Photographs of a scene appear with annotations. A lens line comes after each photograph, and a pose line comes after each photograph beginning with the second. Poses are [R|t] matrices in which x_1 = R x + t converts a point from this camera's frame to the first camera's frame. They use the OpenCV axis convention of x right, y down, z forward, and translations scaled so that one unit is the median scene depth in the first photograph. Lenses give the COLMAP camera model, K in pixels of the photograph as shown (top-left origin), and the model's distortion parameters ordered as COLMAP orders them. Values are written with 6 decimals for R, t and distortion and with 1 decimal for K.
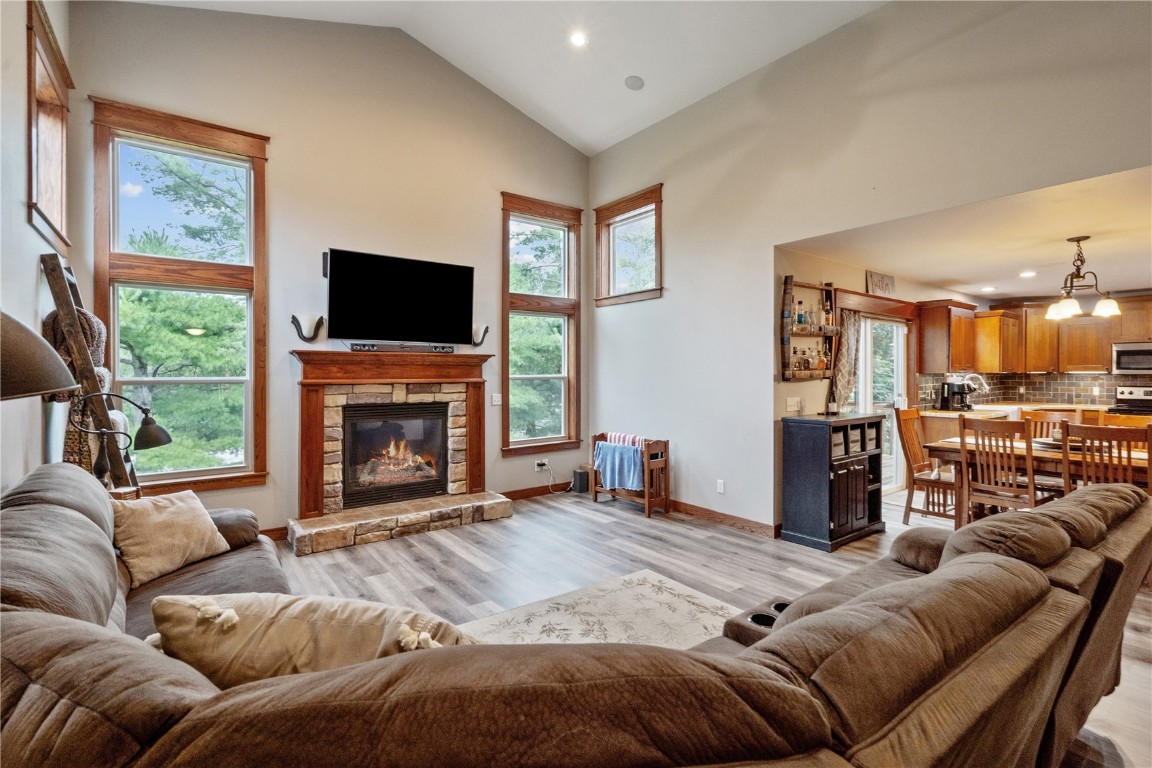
lens RADIAL K [[528.5, 0, 575.8], [0, 528.5, 369.1], [0, 0, 1]] dist [0.000123, 0.000274]
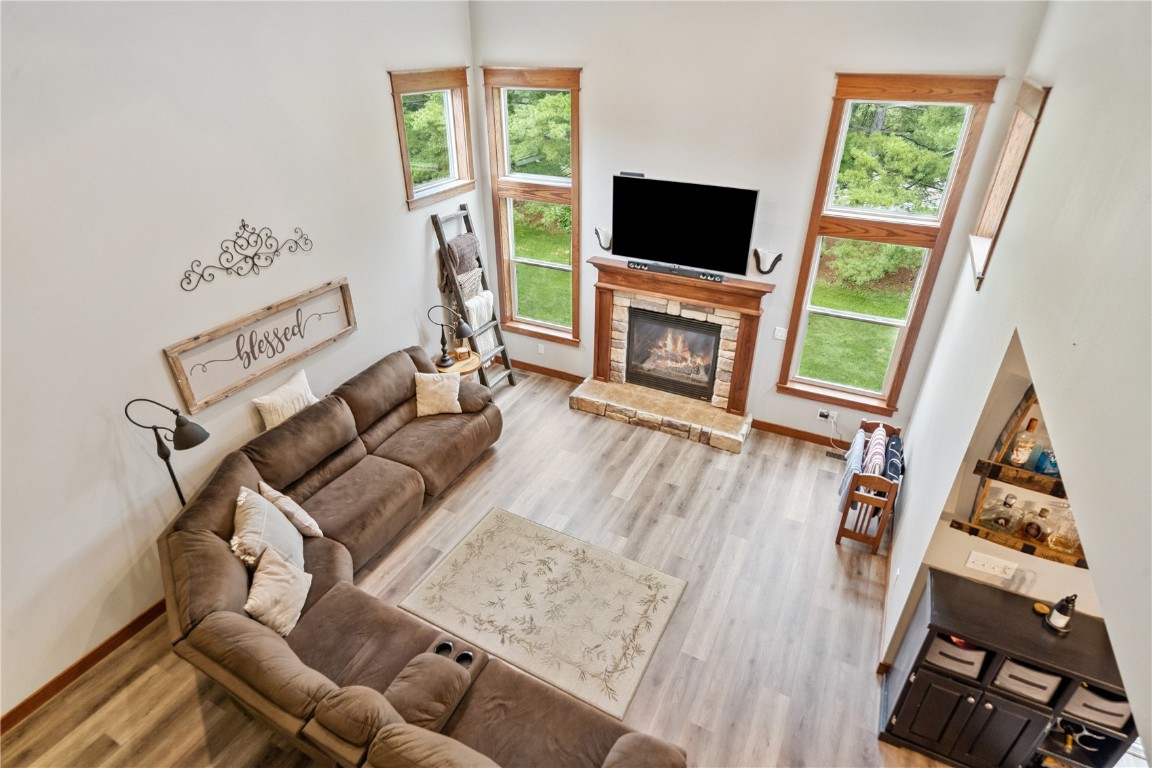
lens RADIAL K [[605.7, 0, 576.0], [0, 605.7, 384.0], [0, 0, 1]] dist [0.019191, 0.000095]
pose [[0.439324, 0.450808, -0.777024, 0.690010], [0.001391, 0.864624, 0.502418, -0.497741], [0.898328, -0.221805, 0.379223, 0.360398]]
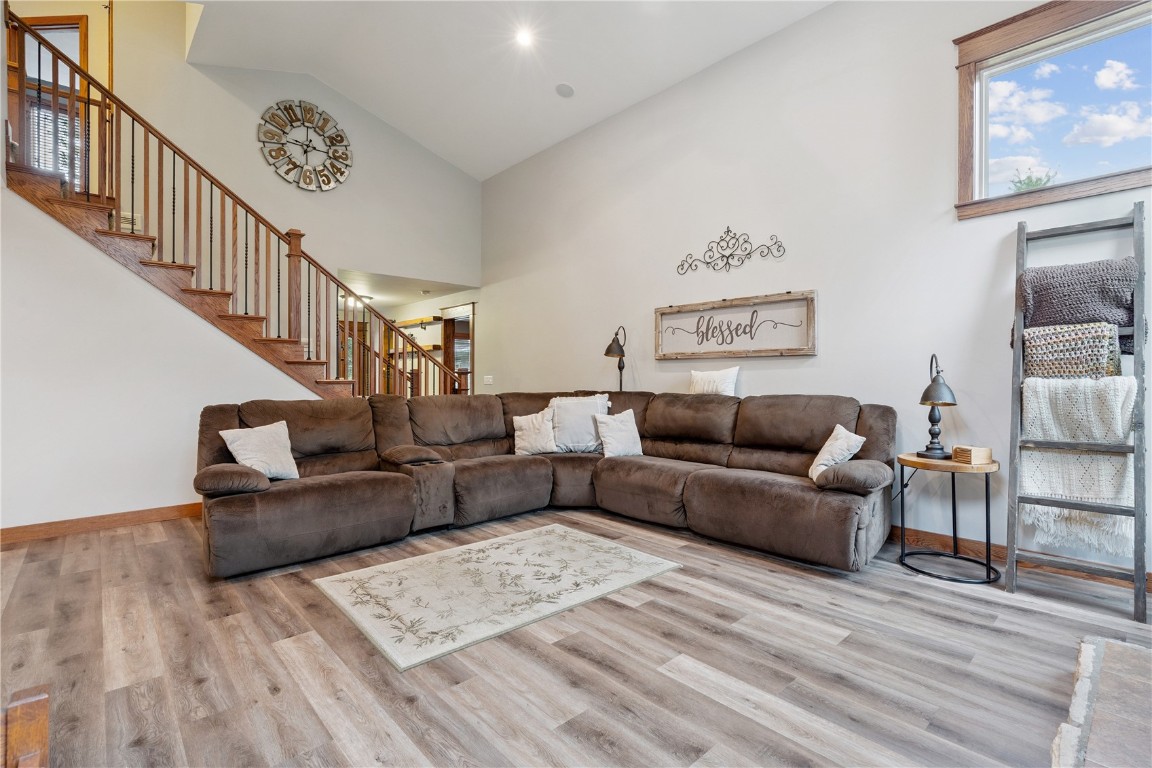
lens RADIAL K [[534.4, 0, 576.0], [0, 534.4, 384.0], [0, 0, 1]] dist [0.000022, 0.000135]
pose [[-0.995551, 0.004226, -0.094130, 0.002909], [0.003599, 0.999970, 0.006829, 0.064857], [0.094156, 0.006460, -0.995537, 1.342717]]
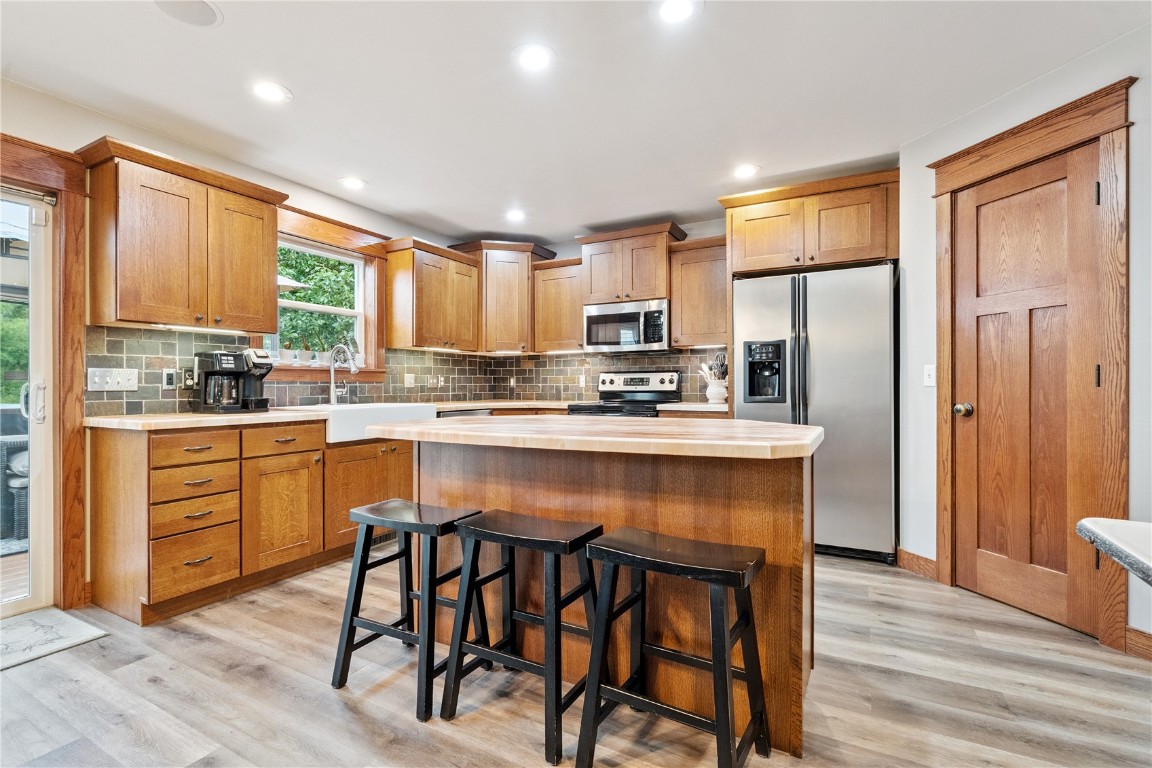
lens RADIAL K [[534.4, 0, 576.0], [0, 534.4, 384.0], [0, 0, 1]] dist [0.000022, 0.000135]
pose [[0.914149, 0.003422, 0.405364, 0.382620], [-0.001748, 0.999988, -0.004498, 0.026572], [-0.405374, 0.003403, 0.914144, 0.206264]]
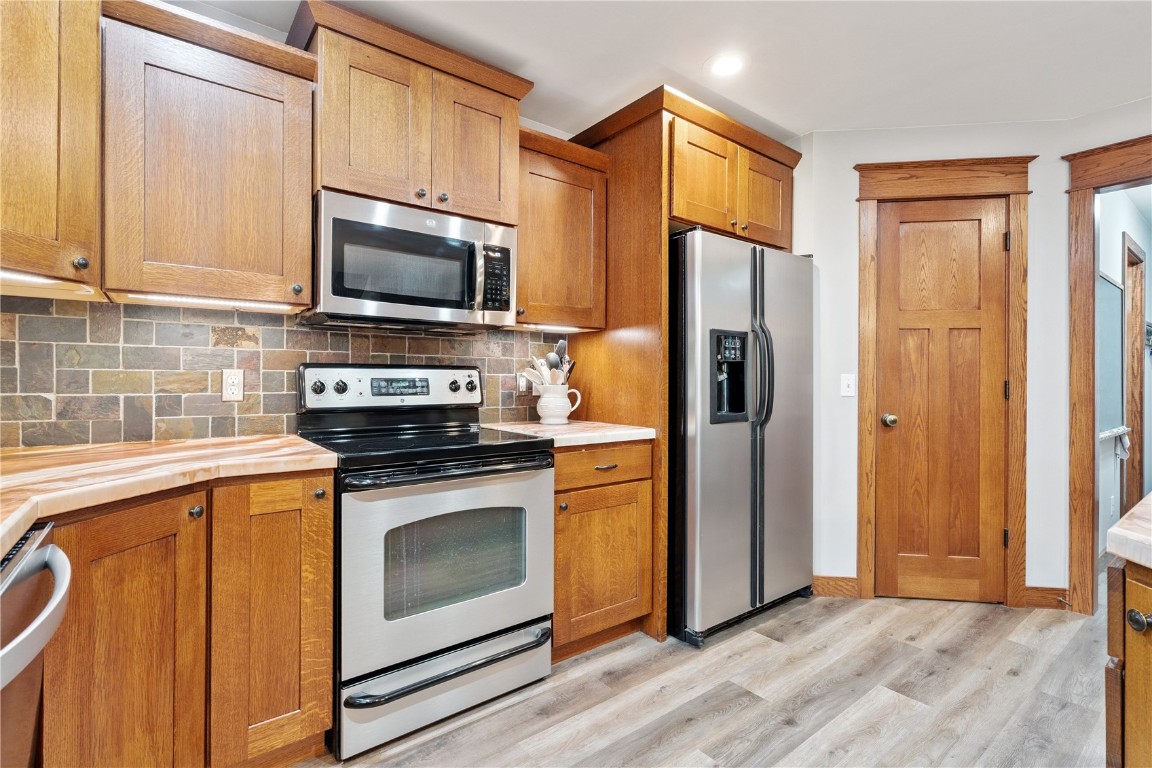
lens RADIAL K [[534.4, 0, 576.0], [0, 534.4, 384.0], [0, 0, 1]] dist [0.000022, 0.000135]
pose [[-0.006883, -0.000517, 0.999976, 0.395704], [-0.006829, 0.999977, 0.000470, 0.021961], [-0.999953, -0.006826, -0.006887, 0.456983]]
